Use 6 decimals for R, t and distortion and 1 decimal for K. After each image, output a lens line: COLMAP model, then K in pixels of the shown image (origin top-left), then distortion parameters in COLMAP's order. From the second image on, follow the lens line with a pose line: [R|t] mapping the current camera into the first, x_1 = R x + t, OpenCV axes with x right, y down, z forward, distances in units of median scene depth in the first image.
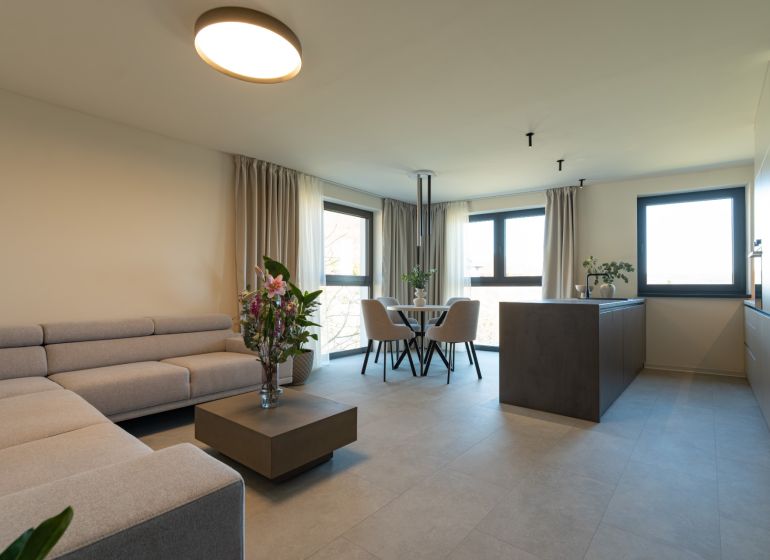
lens RADIAL K [[375.0, 0, 390.6], [0, 375.0, 274.7], [0, 0, 1]] dist [-0.004619, 0.000546]
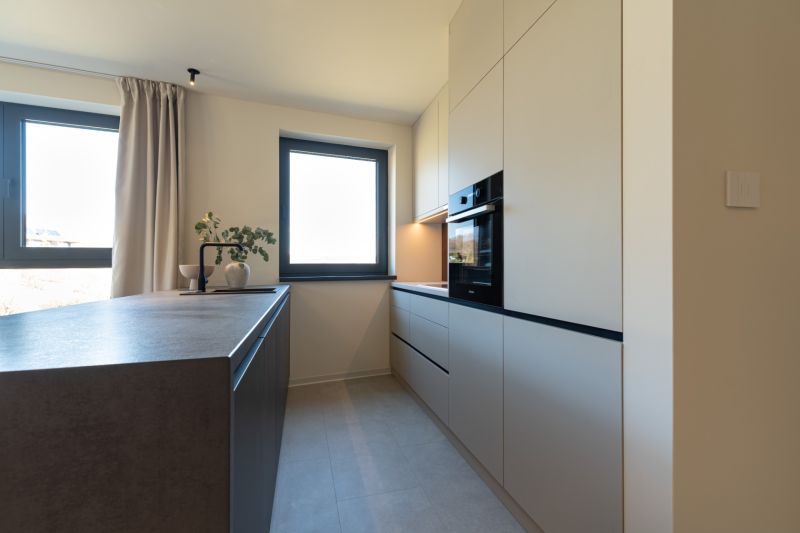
lens RADIAL K [[375.3, 0, 401.3], [0, 375.3, 267.6], [0, 0, 1]] dist [0.010332, 0.000057]
pose [[0.574202, -0.007974, 0.818675, 0.234822], [-0.018905, 0.999557, 0.022995, 0.013019], [-0.818496, -0.028681, 0.573796, 0.433392]]
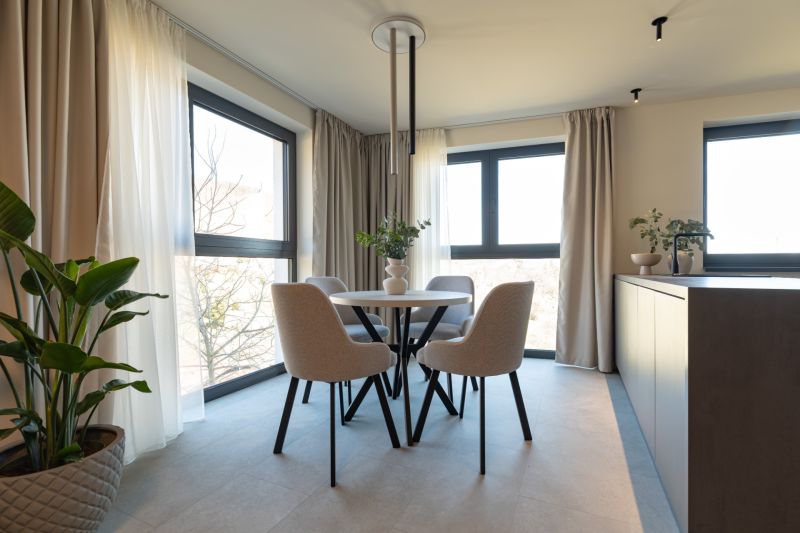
lens RADIAL K [[375.3, 0, 404.9], [0, 375.3, 265.8], [0, 0, 1]] dist [0.010332, 0.000057]
pose [[0.970292, -0.005302, 0.241878, -0.029799], [-0.001771, 0.999577, 0.029017, 0.028690], [-0.241930, -0.028583, 0.969873, 0.462566]]
